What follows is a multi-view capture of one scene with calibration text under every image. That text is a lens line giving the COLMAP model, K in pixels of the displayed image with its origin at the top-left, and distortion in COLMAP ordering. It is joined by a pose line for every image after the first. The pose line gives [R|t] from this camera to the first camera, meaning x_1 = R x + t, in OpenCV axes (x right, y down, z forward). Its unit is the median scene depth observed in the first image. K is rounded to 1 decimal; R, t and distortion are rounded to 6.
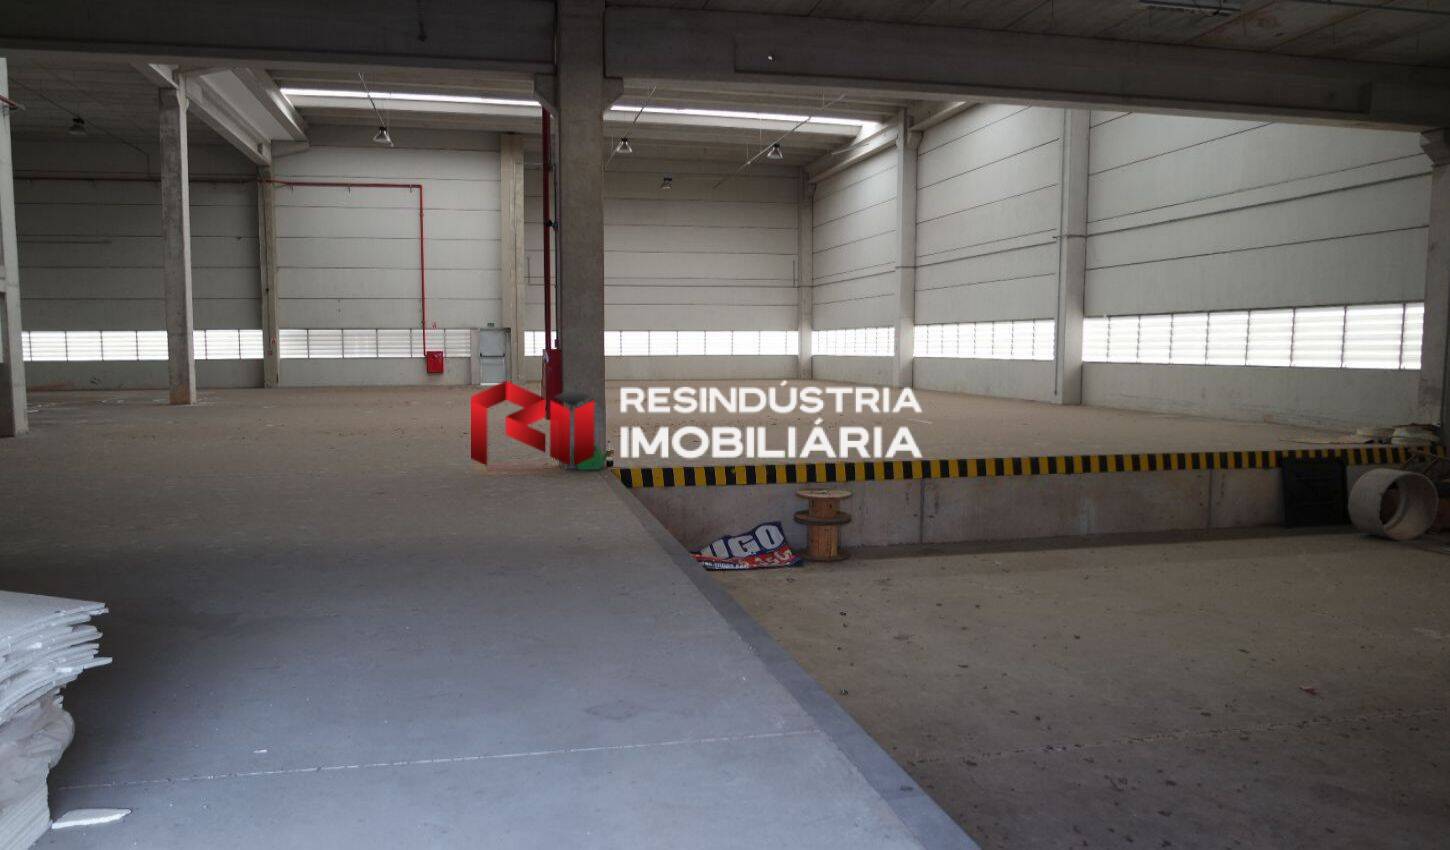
lens RADIAL K [[1041.5, 0, 724.6], [0, 1041.5, 432.3], [0, 0, 1]] dist [-0.074253, 0.067687]
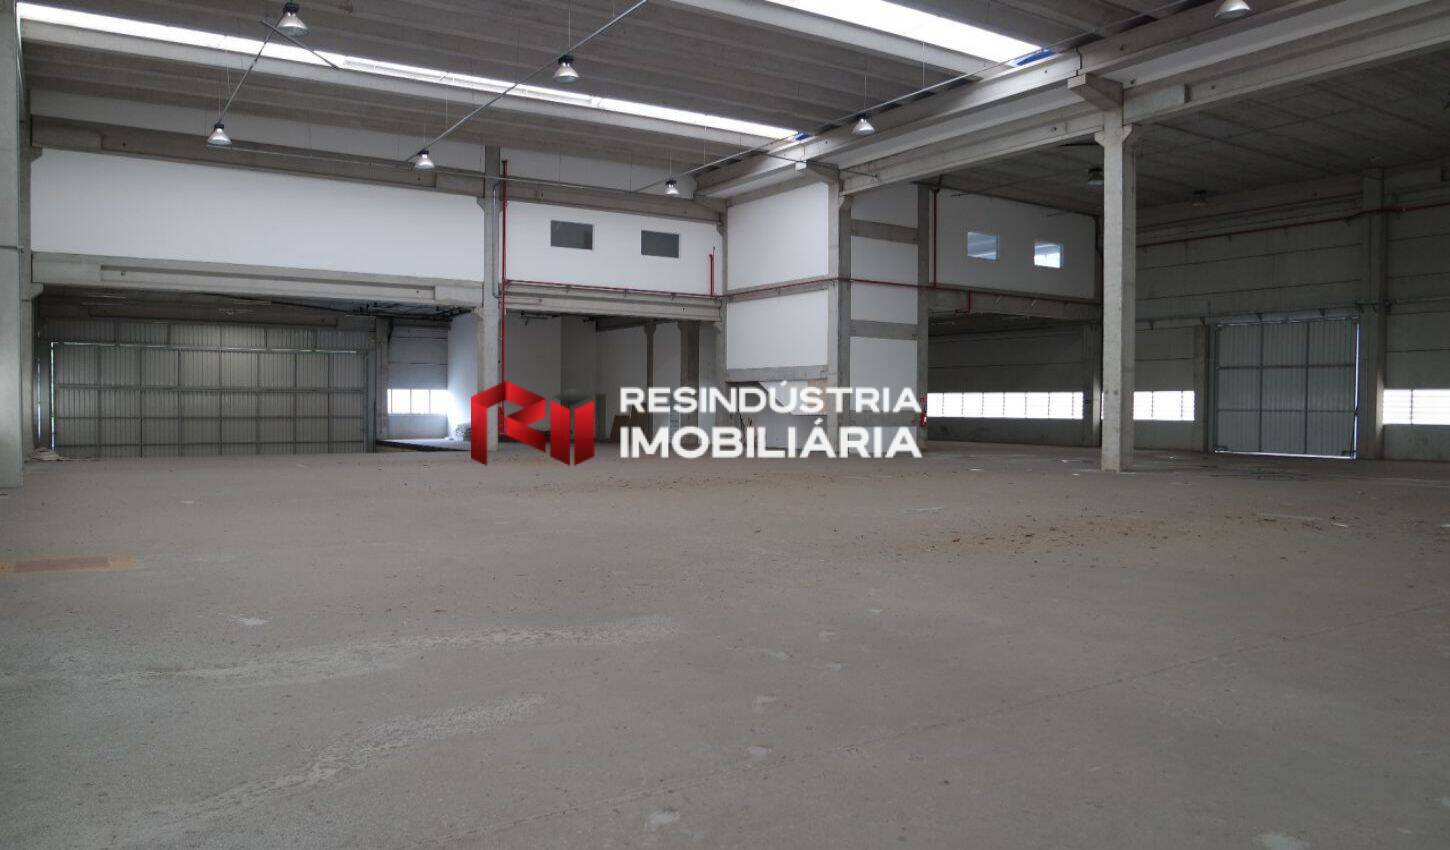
lens RADIAL K [[1041.5, 0, 726.5], [0, 1041.5, 436.2], [0, 0, 1]] dist [-0.074253, 0.067687]
pose [[-0.935755, 0.008539, -0.352547, 0.096119], [-0.031023, 0.993838, 0.106414, -0.130449], [0.351283, 0.110515, -0.929724, 1.580824]]
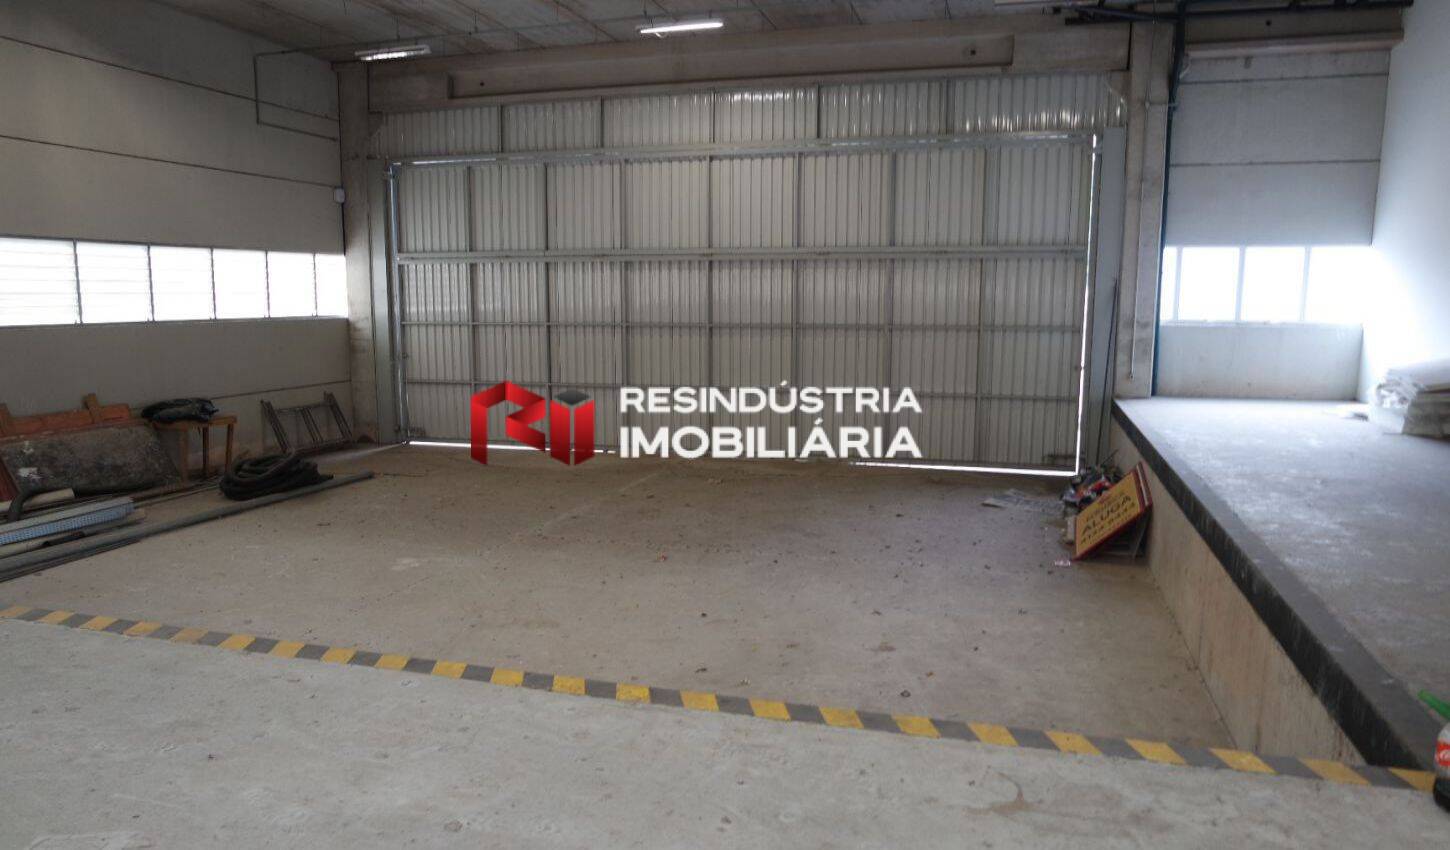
lens RADIAL K [[1041.5, 0, 699.1], [0, 1041.5, 427.1], [0, 0, 1]] dist [-0.074253, 0.067687]
pose [[-0.863336, -0.062788, 0.500708, -0.033185], [0.045244, 0.978602, 0.200726, -0.047133], [-0.502597, 0.195948, -0.842022, 0.547155]]
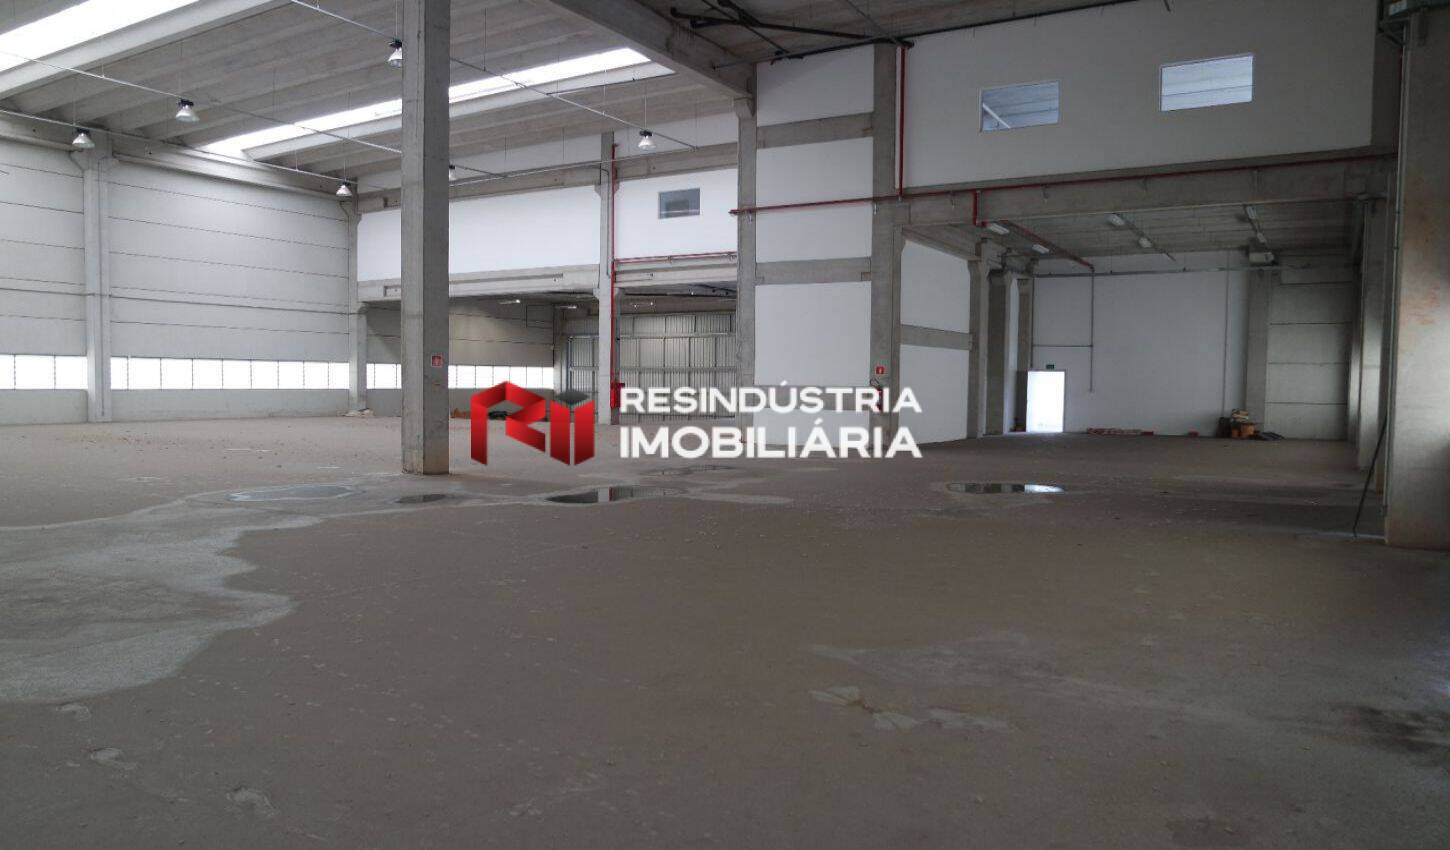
lens RADIAL K [[1041.5, 0, 713.7], [0, 1041.5, 426.6], [0, 0, 1]] dist [-0.074253, 0.067687]
pose [[-0.712059, -0.032742, 0.701356, -0.987032], [0.051238, 0.993826, 0.098415, -0.094473], [-0.700248, 0.106013, -0.705985, 1.193829]]
